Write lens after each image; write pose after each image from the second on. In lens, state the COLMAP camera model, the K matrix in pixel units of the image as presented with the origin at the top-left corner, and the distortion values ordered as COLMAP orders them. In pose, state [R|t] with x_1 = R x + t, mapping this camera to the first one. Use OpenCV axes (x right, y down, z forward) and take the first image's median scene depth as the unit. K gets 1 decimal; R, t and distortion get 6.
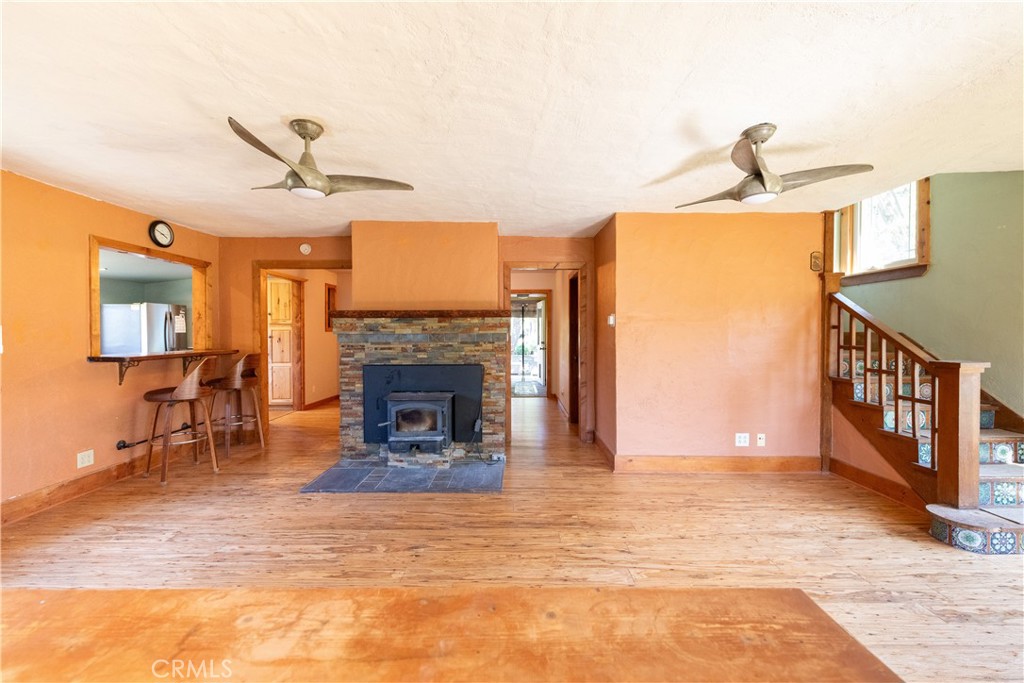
lens RADIAL K [[408.0, 0, 509.2], [0, 408.0, 340.2], [0, 0, 1]] dist [0.008246, 0.000005]
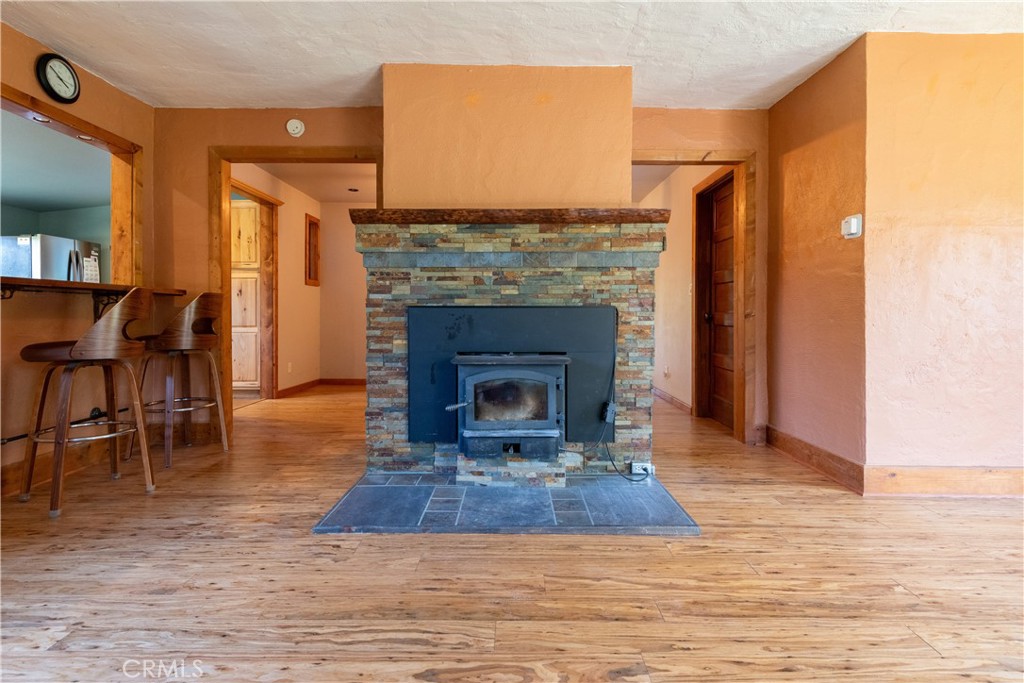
lens RADIAL K [[515.2, 0, 512.2], [0, 515.2, 320.9], [0, 0, 1]] dist [0.011538, -0.003914]
pose [[0.999980, 0.004684, 0.004134, -0.215732], [-0.004659, 0.999971, -0.006029, 0.085981], [-0.004162, 0.006009, 0.999973, 0.276738]]
